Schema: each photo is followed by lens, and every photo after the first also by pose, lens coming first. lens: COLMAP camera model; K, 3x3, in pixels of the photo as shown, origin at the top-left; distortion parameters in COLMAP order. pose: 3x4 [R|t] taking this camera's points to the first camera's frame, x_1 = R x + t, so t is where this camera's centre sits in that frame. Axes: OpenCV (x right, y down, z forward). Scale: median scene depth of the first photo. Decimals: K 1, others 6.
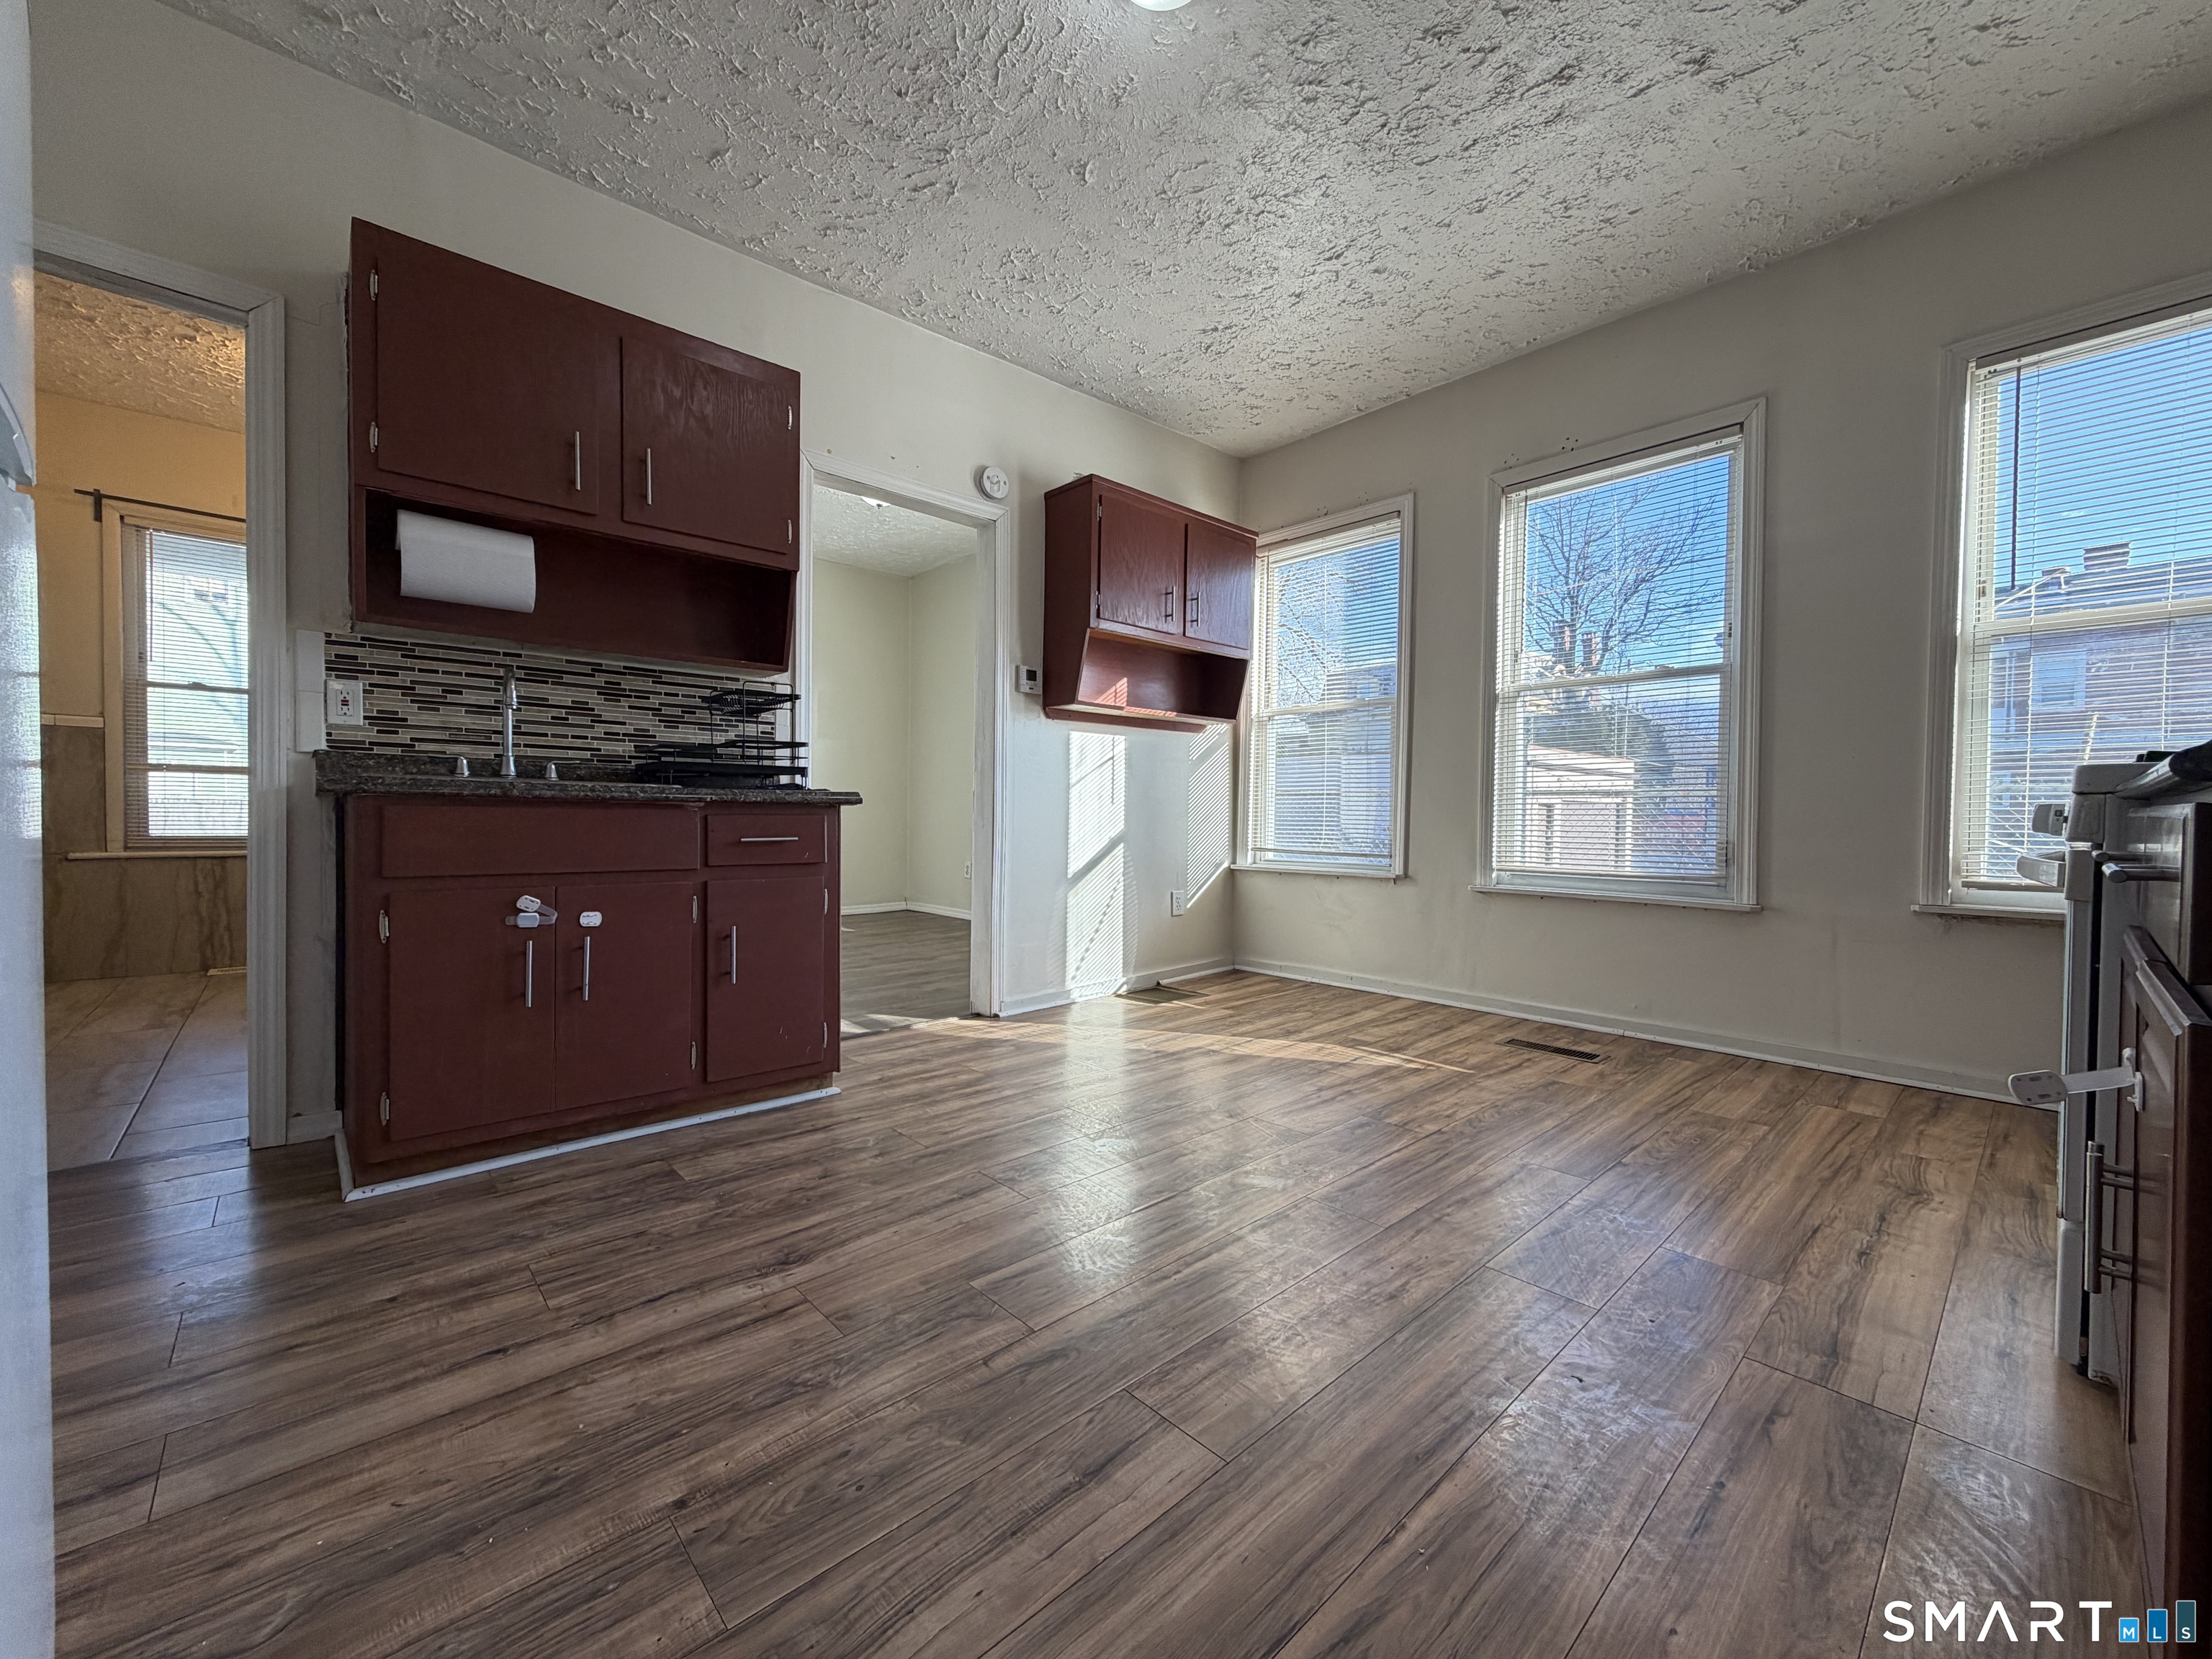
lens RADIAL K [[878.5, 0, 1106.0], [0, 878.5, 829.5], [0, 0, 1]] dist [0.002298, 0.000175]
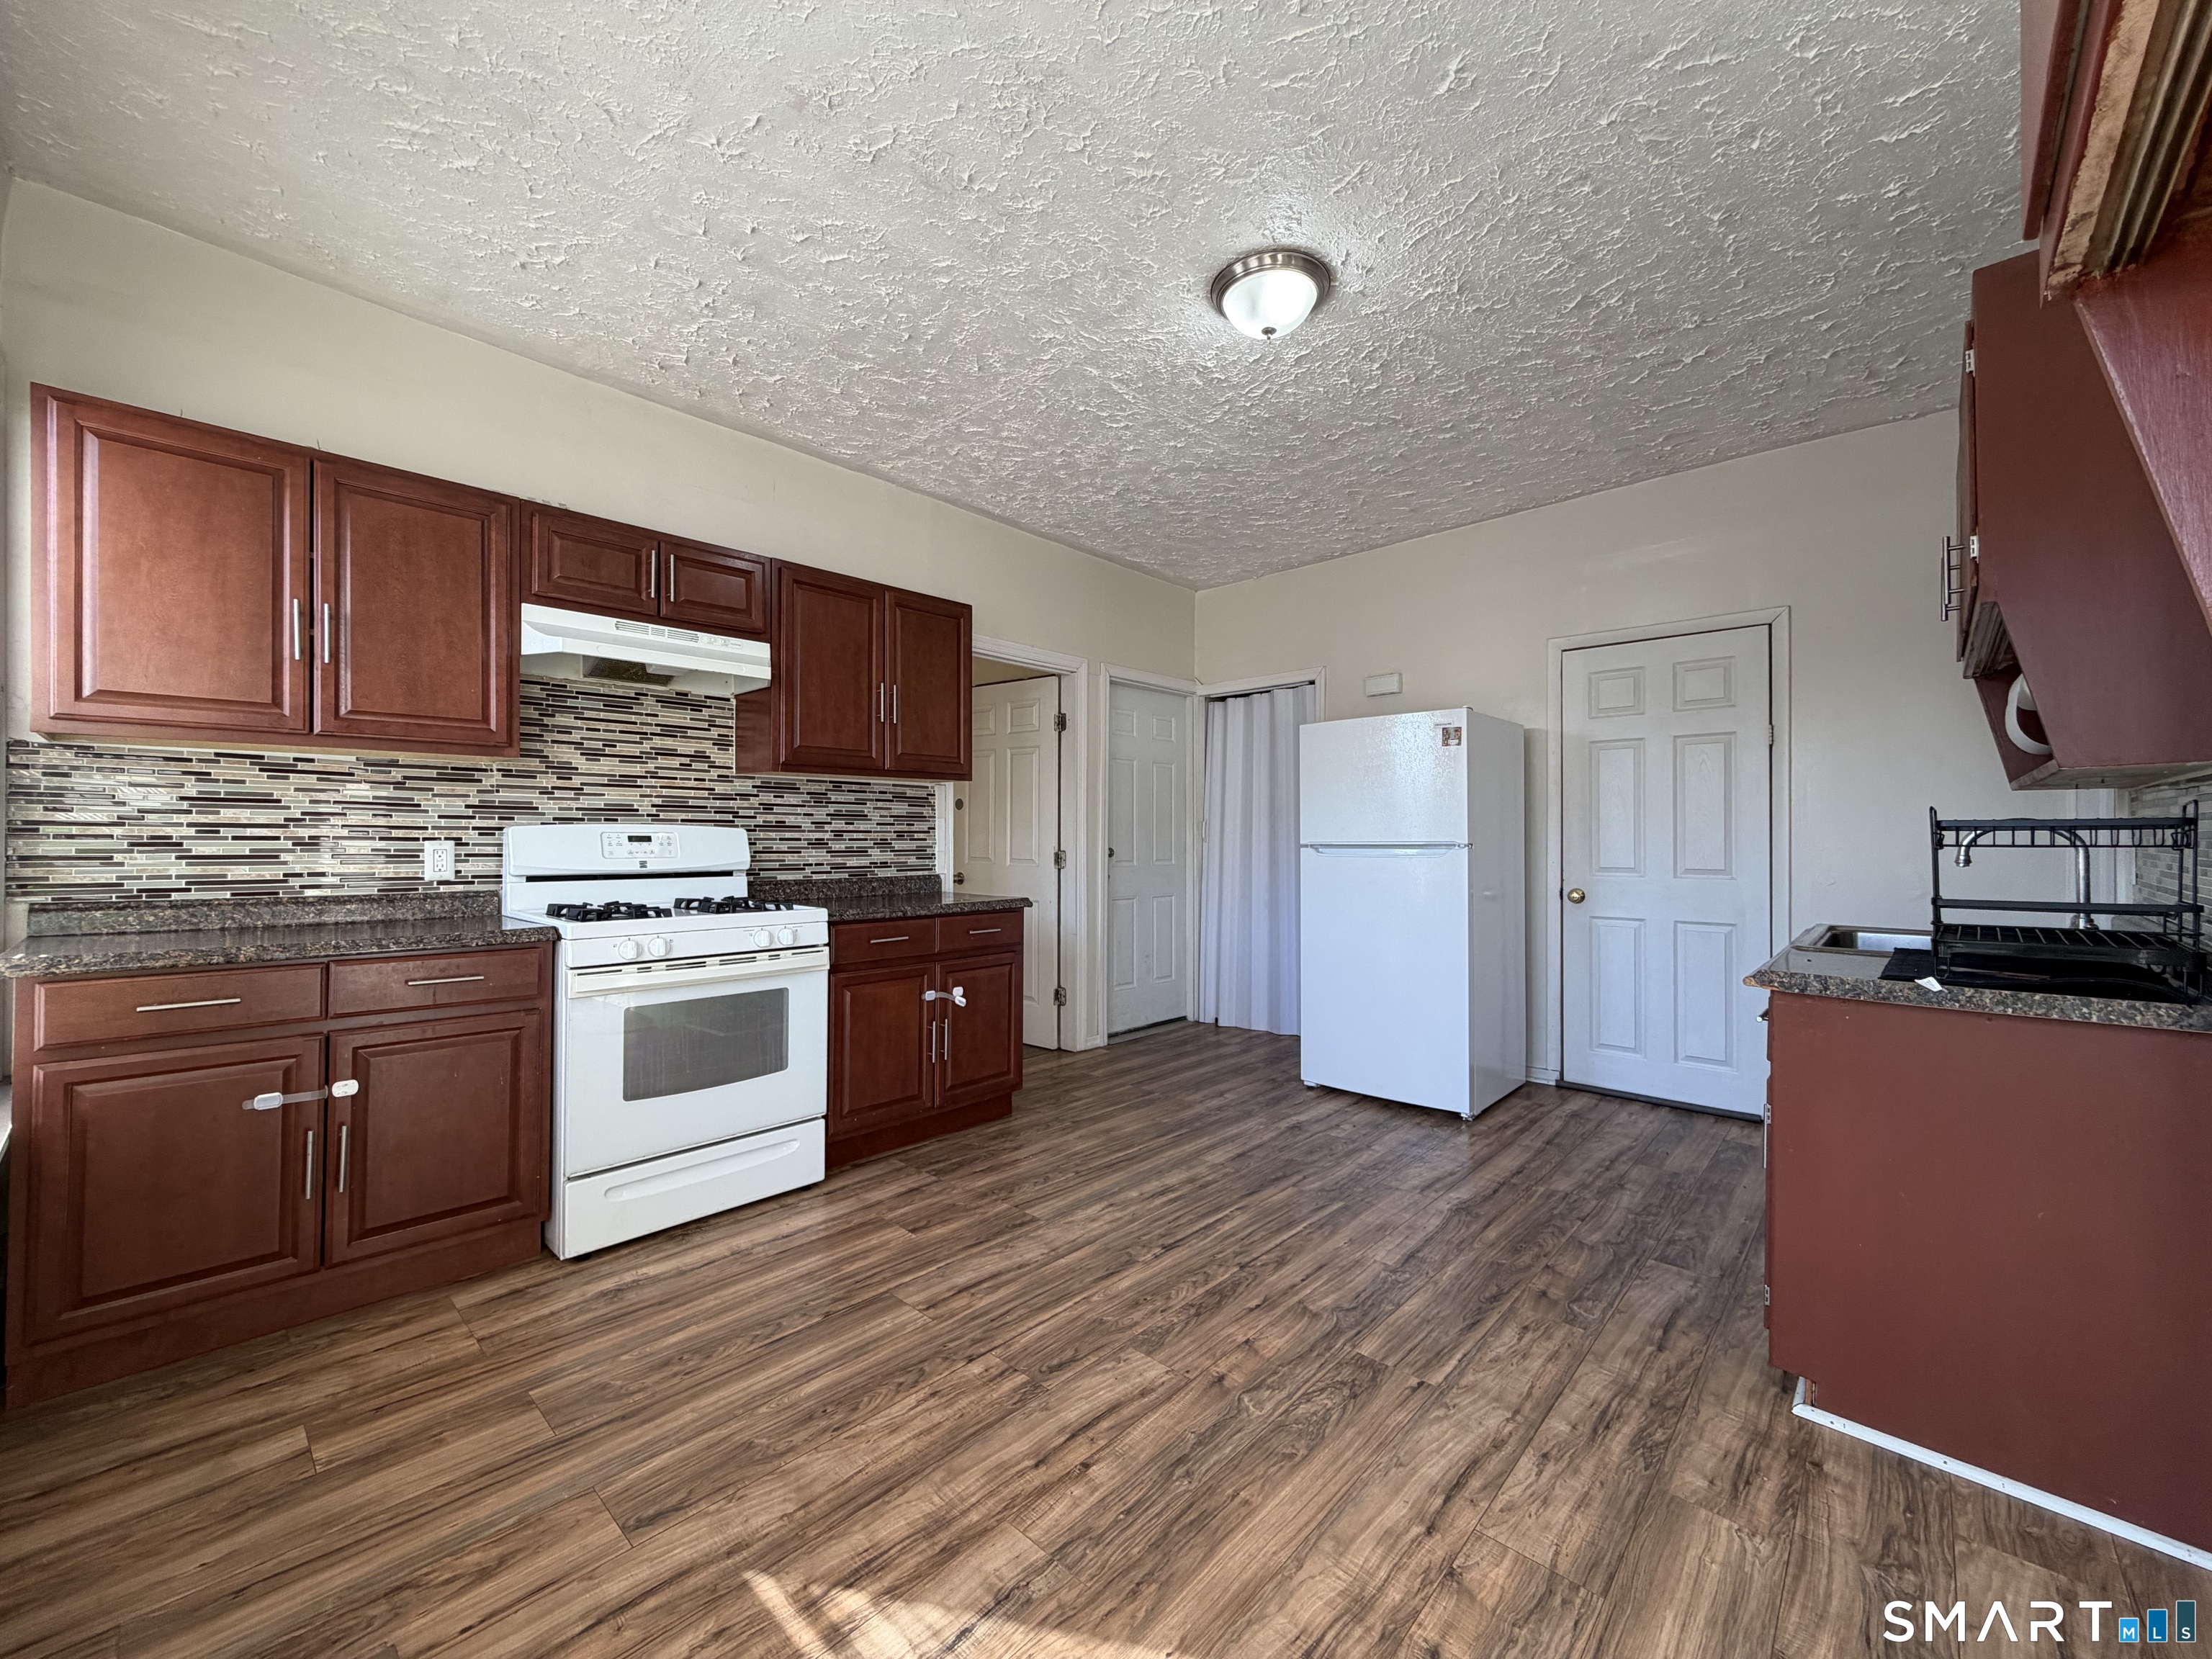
lens RADIAL K [[878.5, 0, 1106.0], [0, 878.5, 829.5], [0, 0, 1]] dist [0.002298, 0.000175]
pose [[-0.996473, -0.010377, -0.083274, 0.310592], [-0.011403, 0.999865, 0.011854, -0.164647], [0.083139, 0.012762, -0.996456, 1.750797]]
